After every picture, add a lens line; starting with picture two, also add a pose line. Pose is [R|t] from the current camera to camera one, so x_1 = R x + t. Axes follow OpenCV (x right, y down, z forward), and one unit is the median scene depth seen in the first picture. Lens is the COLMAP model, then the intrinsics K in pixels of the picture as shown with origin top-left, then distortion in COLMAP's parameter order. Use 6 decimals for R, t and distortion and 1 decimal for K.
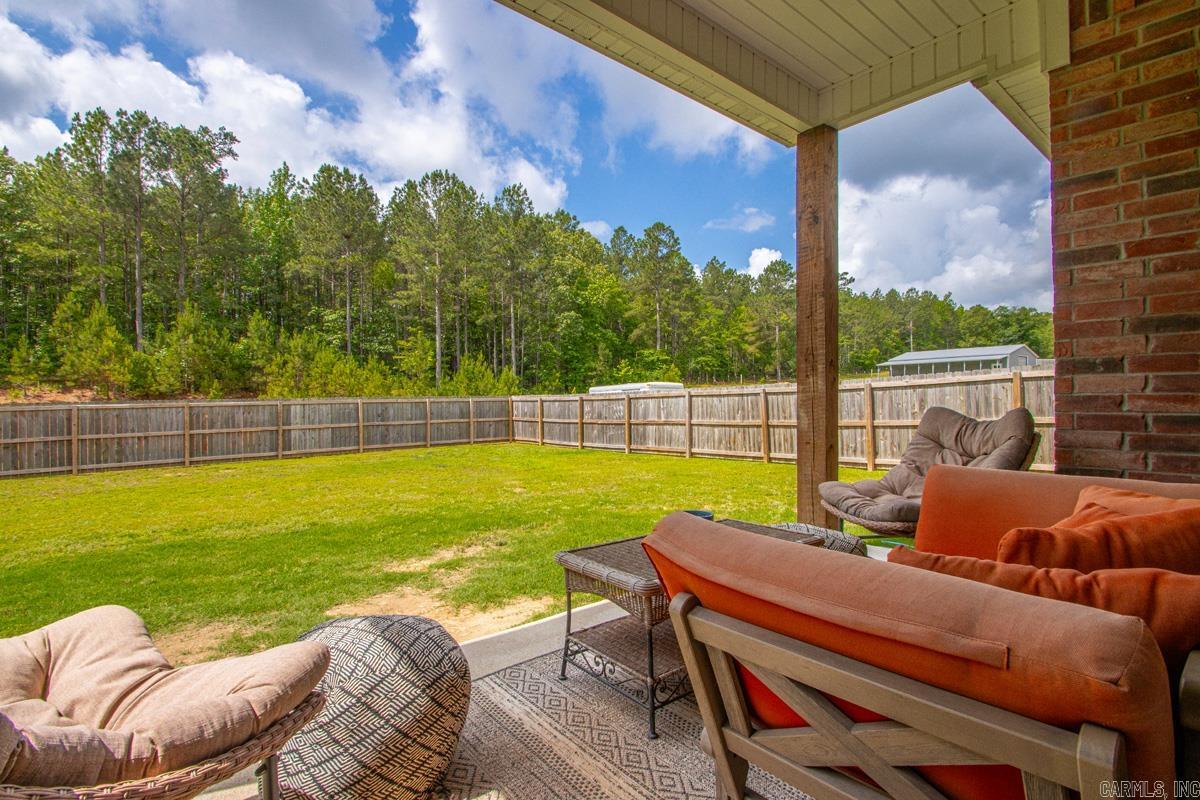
lens RADIAL K [[556.0, 0, 583.8], [0, 556.0, 397.2], [0, 0, 1]] dist [0.000597, -0.013655]
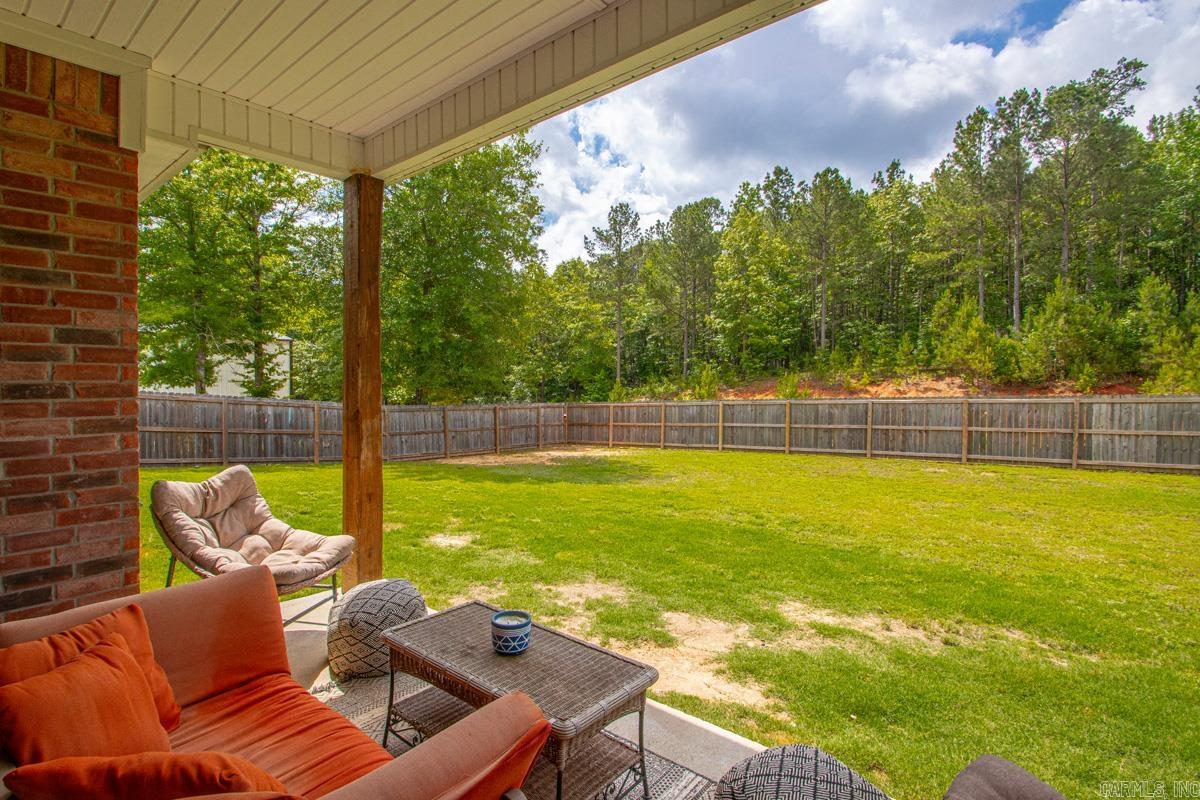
lens RADIAL K [[588.4, 0, 596.4], [0, 588.4, 381.7], [0, 0, 1]] dist [0.000864, -0.016999]
pose [[0.184284, 0.004096, -0.982864, 0.172988], [0.009829, 0.999934, 0.006010, -0.029708], [0.982824, -0.010768, 0.184232, 0.132757]]
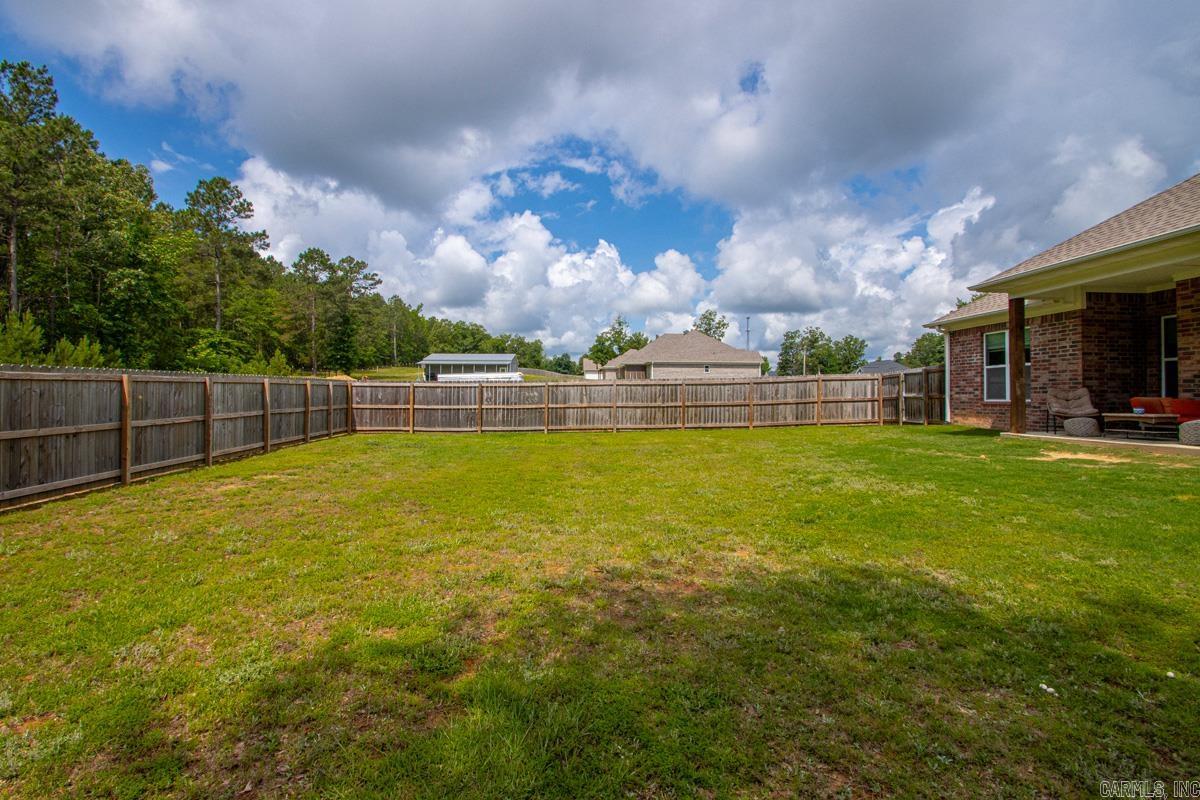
lens RADIAL K [[556.0, 0, 583.8], [0, 556.0, 397.2], [0, 0, 1]] dist [0.000597, -0.013655]
pose [[0.605043, 0.009116, 0.796140, -0.753451], [-0.015586, 0.999878, 0.000396, 0.022945], [-0.796040, -0.012648, 0.605112, 0.229334]]
